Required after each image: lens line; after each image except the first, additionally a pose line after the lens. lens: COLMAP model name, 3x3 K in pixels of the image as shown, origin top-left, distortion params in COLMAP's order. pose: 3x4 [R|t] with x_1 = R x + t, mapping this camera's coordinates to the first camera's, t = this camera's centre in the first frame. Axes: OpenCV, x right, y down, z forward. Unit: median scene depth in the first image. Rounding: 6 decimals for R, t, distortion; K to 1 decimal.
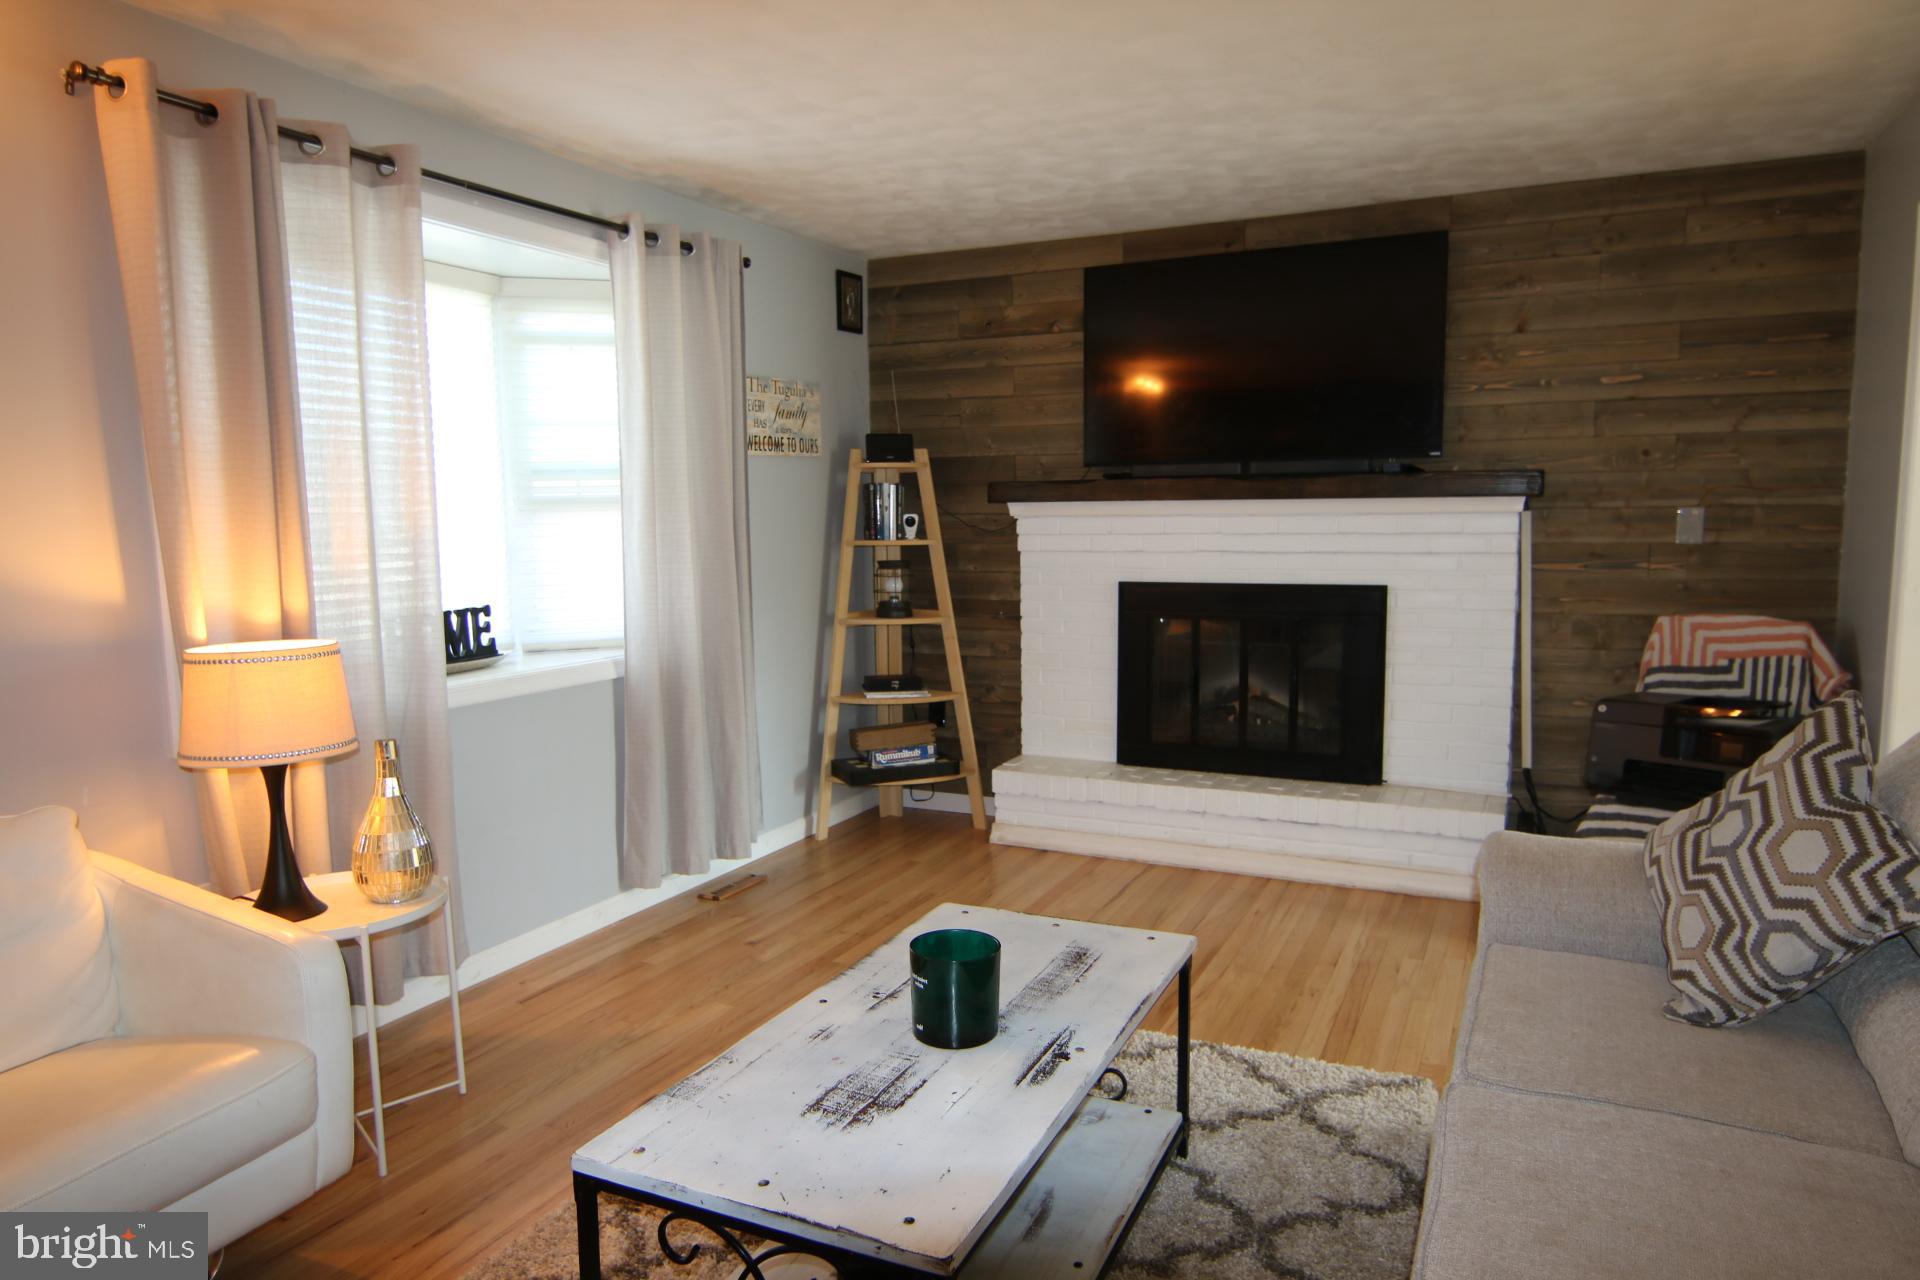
lens RADIAL K [[1214.9, 0, 961.5], [0, 1214.9, 642.1], [0, 0, 1]] dist [-0.014553, 0.008010]
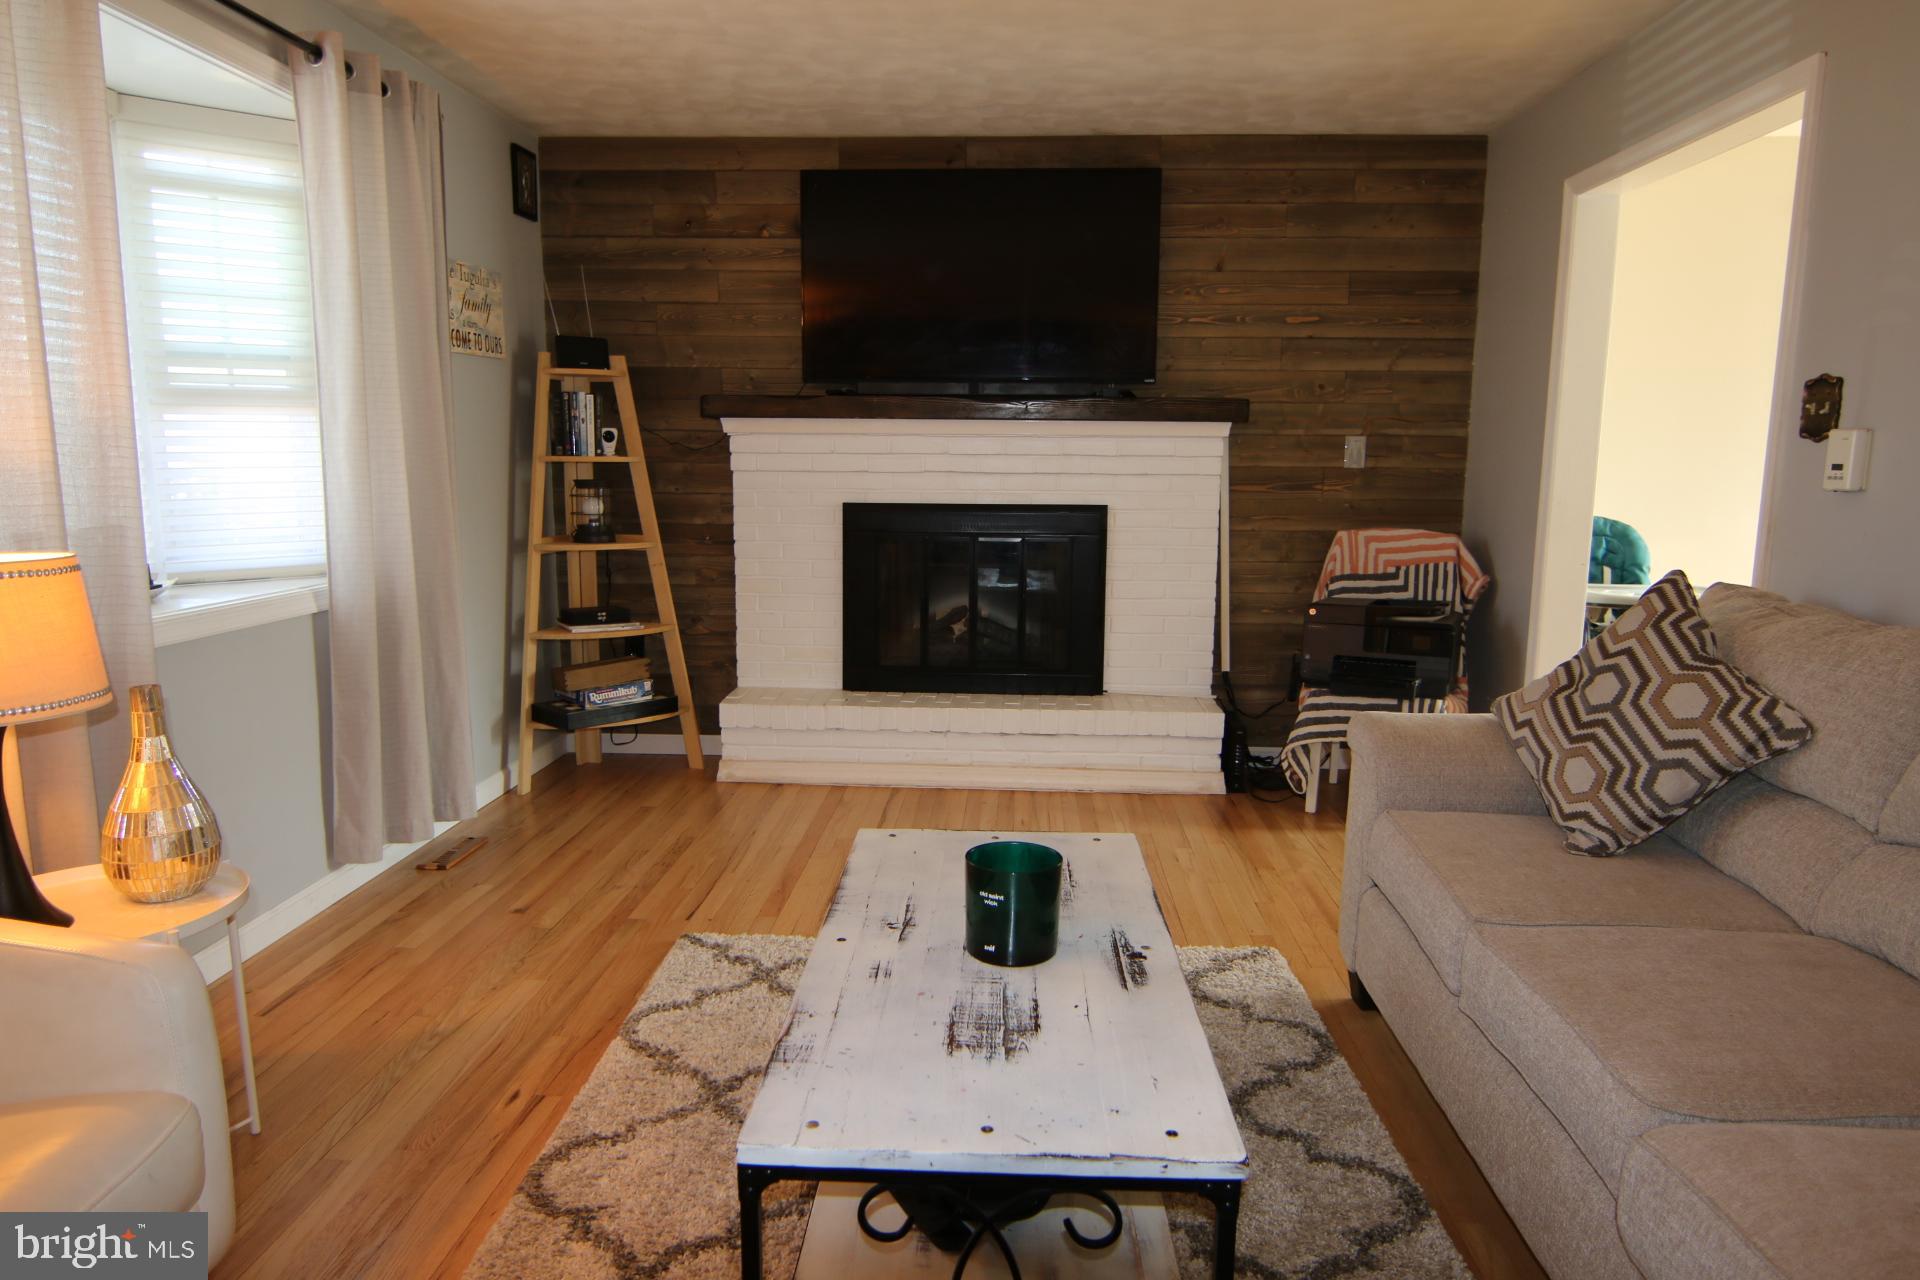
lens RADIAL K [[1214.9, 0, 961.4], [0, 1214.9, 641.8], [0, 0, 1]] dist [-0.014553, 0.008010]
pose [[0.922468, -0.039530, 0.384045, -0.191457], [0.022036, 0.998514, 0.049848, 0.017693], [-0.385445, -0.037520, 0.921968, 0.077414]]
